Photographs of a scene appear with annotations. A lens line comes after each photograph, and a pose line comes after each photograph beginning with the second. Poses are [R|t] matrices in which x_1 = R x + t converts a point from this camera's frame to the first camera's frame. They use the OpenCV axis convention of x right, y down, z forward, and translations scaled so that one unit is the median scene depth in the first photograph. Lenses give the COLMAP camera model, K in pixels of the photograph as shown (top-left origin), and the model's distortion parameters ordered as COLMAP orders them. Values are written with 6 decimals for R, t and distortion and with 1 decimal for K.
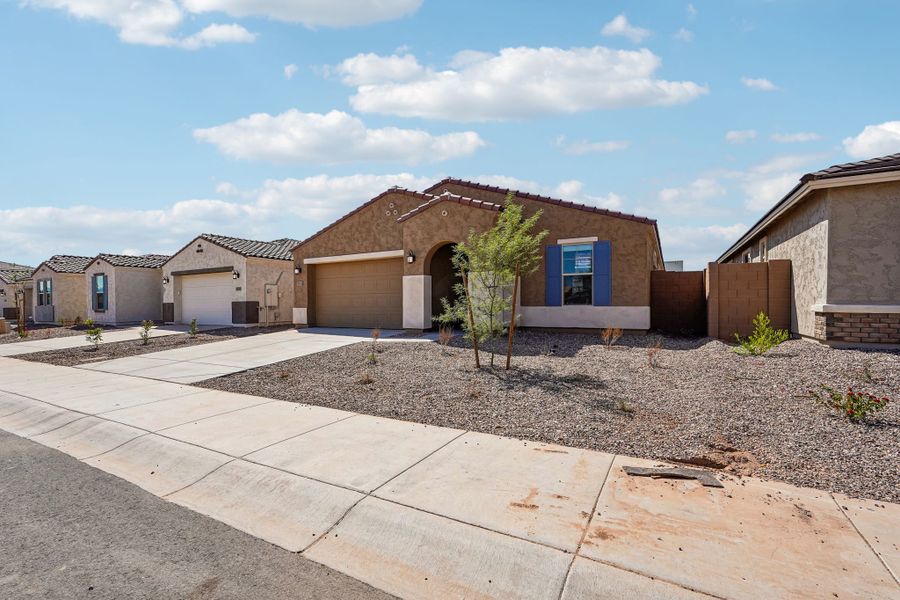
lens RADIAL K [[411.6, 0, 451.2], [0, 411.6, 307.3], [0, 0, 1]] dist [-0.014720, 0.000149]
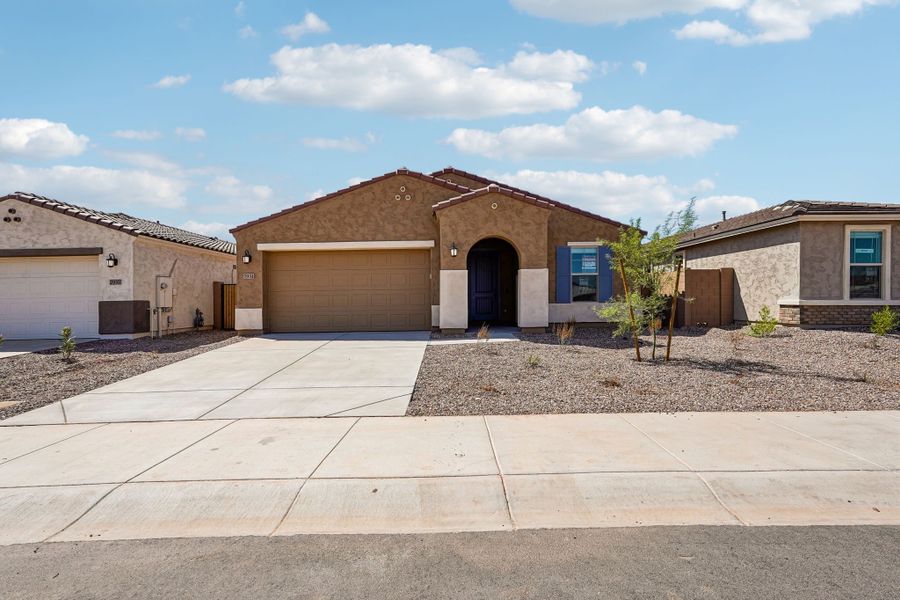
lens RADIAL K [[411.6, 0, 451.2], [0, 411.6, 307.3], [0, 0, 1]] dist [-0.014720, 0.000149]
pose [[0.863122, -0.011727, 0.504860, -0.513753], [0.011712, 0.999926, 0.003204, 0.000827], [-0.504860, 0.003147, 0.863195, 0.204536]]
